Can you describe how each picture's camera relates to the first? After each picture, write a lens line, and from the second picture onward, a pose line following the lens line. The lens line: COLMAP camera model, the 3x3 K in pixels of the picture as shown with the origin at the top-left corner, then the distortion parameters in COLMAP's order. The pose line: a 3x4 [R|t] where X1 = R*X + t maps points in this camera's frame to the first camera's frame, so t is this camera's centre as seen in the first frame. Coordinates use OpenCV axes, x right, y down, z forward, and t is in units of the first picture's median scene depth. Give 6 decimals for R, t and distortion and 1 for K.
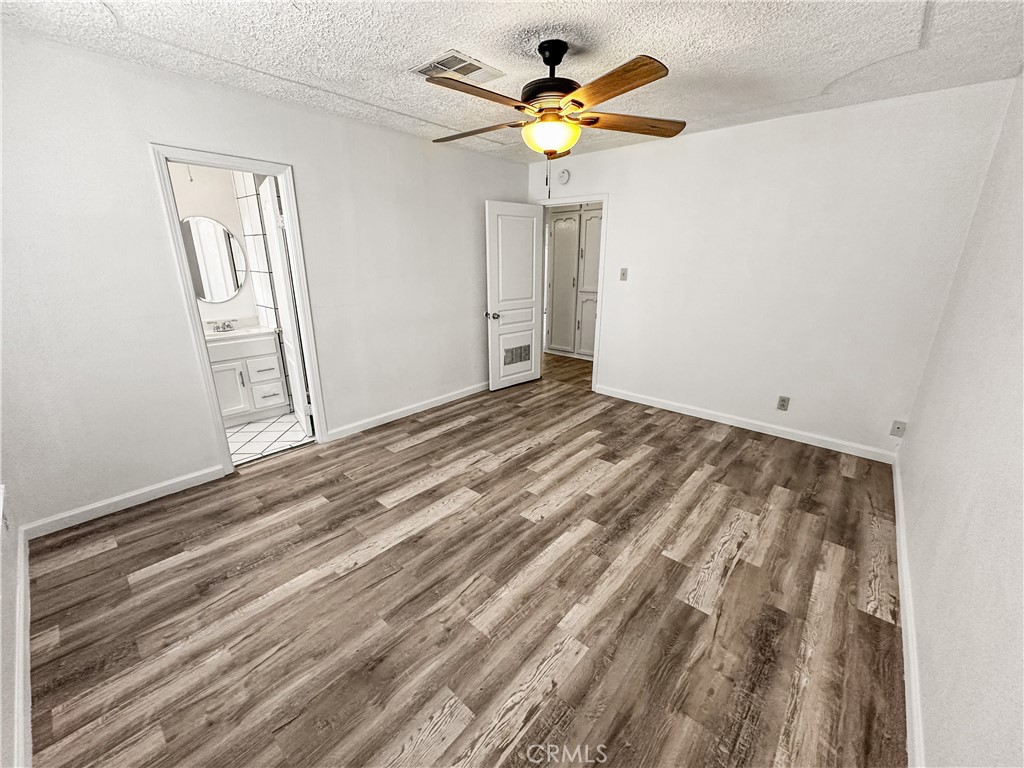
lens RADIAL K [[408.7, 0, 513.7], [0, 408.7, 391.1], [0, 0, 1]] dist [-0.001083, 0.000589]
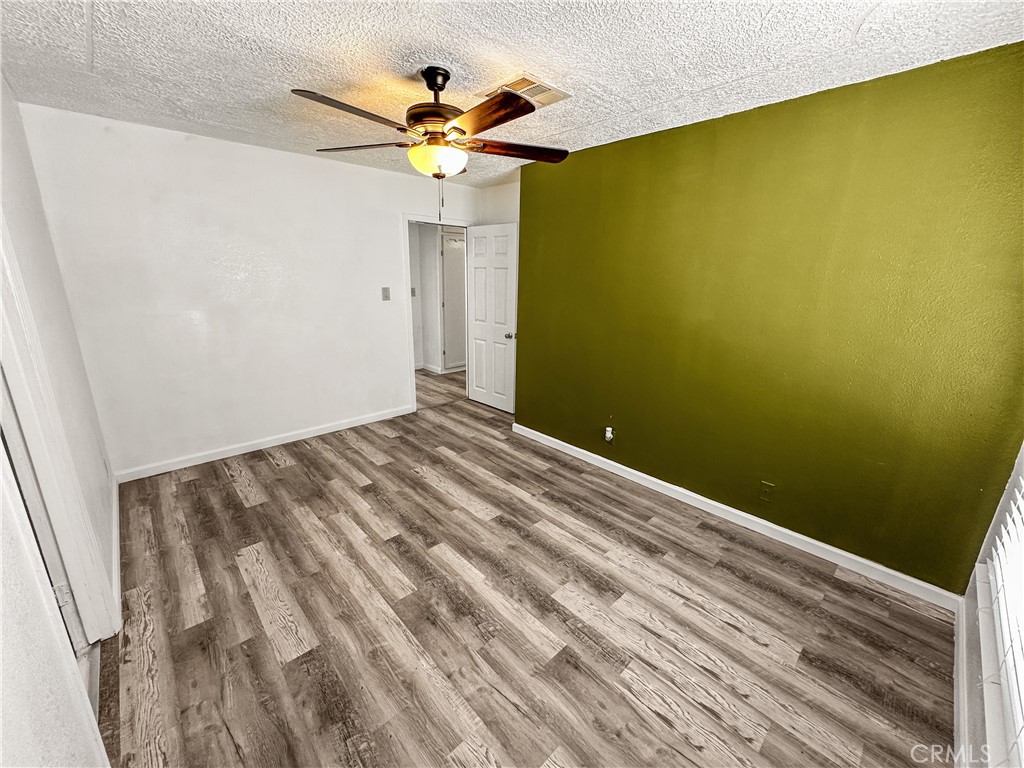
lens RADIAL K [[408.7, 0, 507.6], [0, 408.7, 389.9], [0, 0, 1]] dist [-0.001083, 0.000589]
pose [[-0.112987, 0.243157, -0.963384, 0.551228], [-0.343548, 0.900230, 0.267509, -0.220329], [0.932314, 0.361194, -0.018178, 0.592689]]
